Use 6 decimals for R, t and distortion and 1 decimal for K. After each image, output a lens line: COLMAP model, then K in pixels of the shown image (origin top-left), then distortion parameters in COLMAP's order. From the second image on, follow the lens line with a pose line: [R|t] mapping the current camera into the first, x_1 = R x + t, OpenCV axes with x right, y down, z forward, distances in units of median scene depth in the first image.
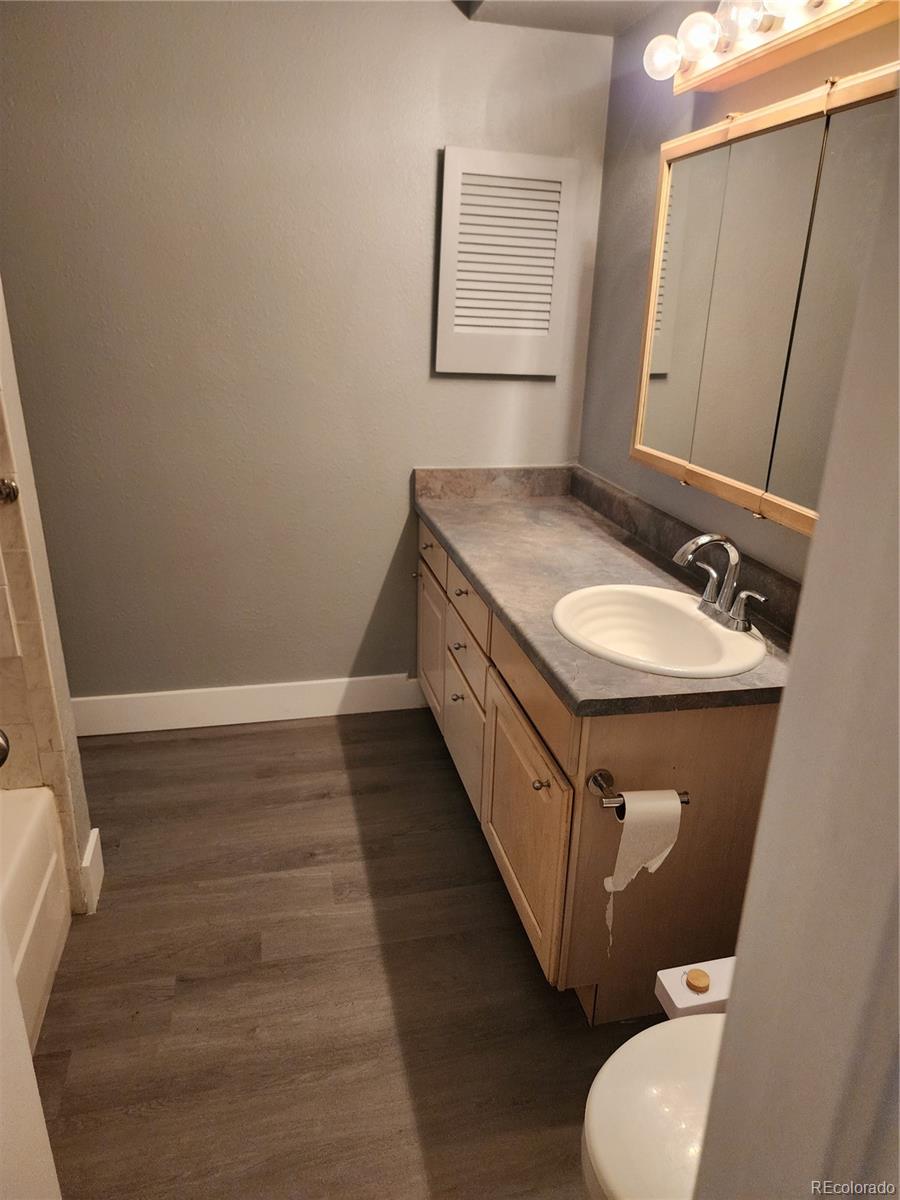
lens RADIAL K [[823.4, 0, 434.8], [0, 823.4, 590.6], [0, 0, 1]] dist [0.072154, -0.049368]
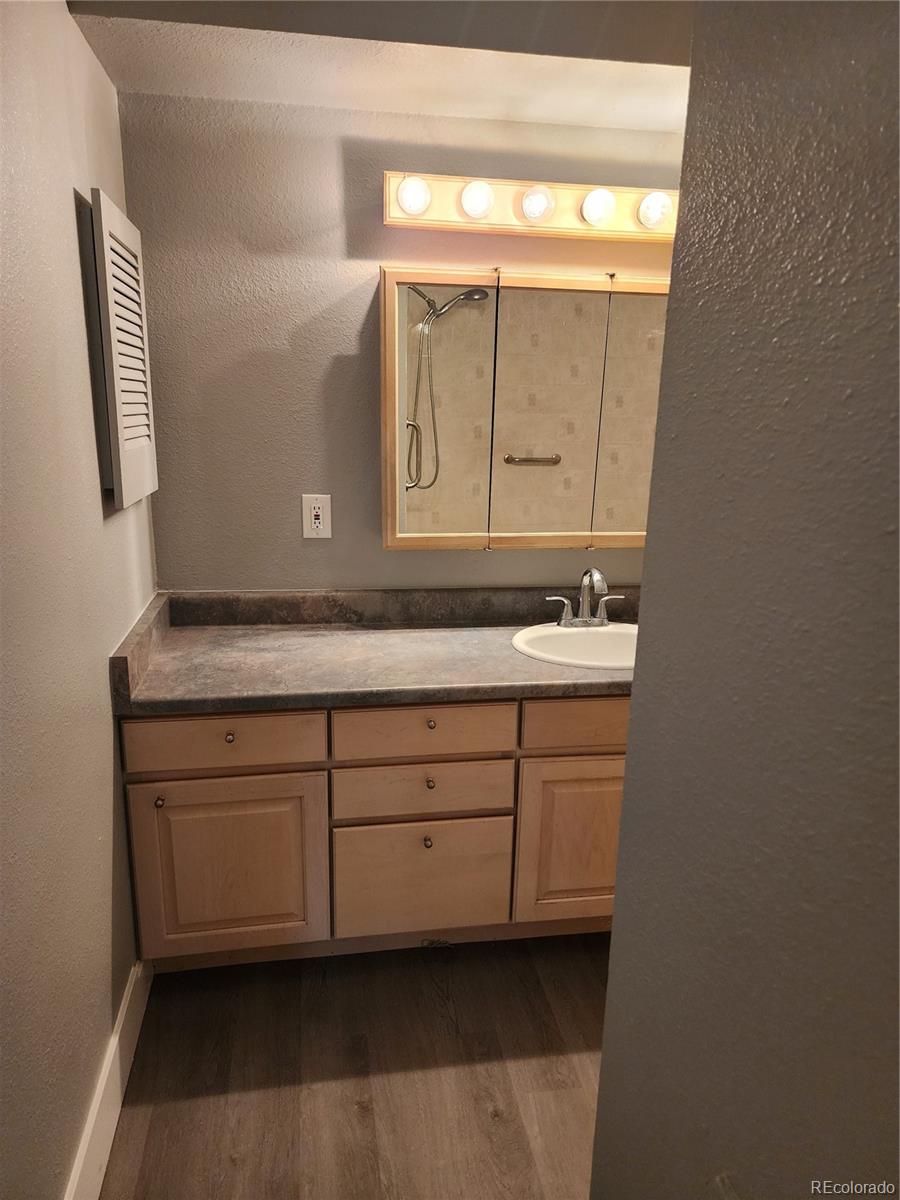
lens RADIAL K [[797.0, 0, 450.0], [0, 797.0, 600.0], [0, 0, 1]] dist [0.166763, -0.185991]
pose [[0.037853, -0.271718, 0.961632, -0.742548], [0.310857, 0.917777, 0.247090, -0.317770], [-0.949703, 0.289577, 0.119206, 0.793336]]
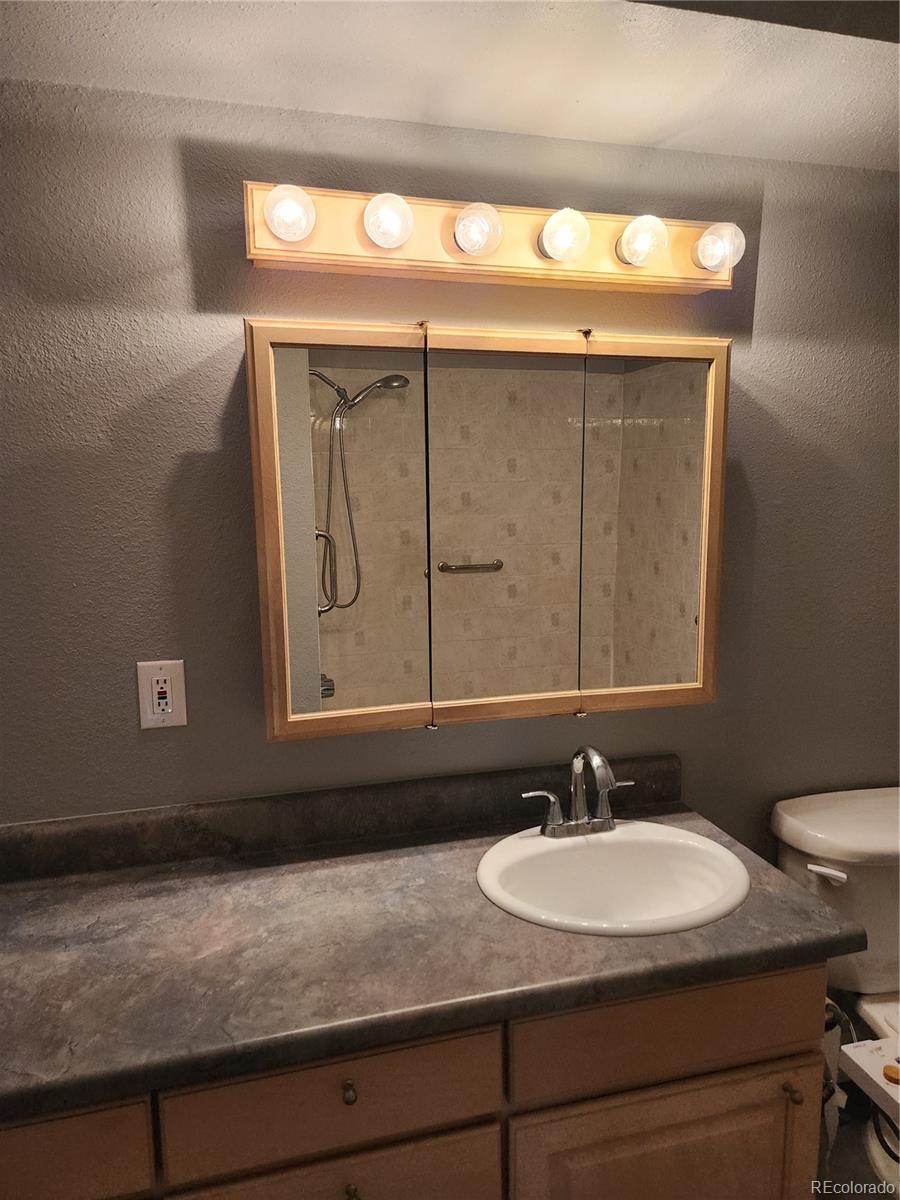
lens RADIAL K [[797.0, 0, 450.0], [0, 797.0, 600.0], [0, 0, 1]] dist [0.166763, -0.185991]
pose [[-0.055950, -0.161253, 0.985326, -0.395180], [0.340897, 0.924482, 0.170652, -0.320093], [-0.938434, 0.345443, 0.003246, 0.795926]]
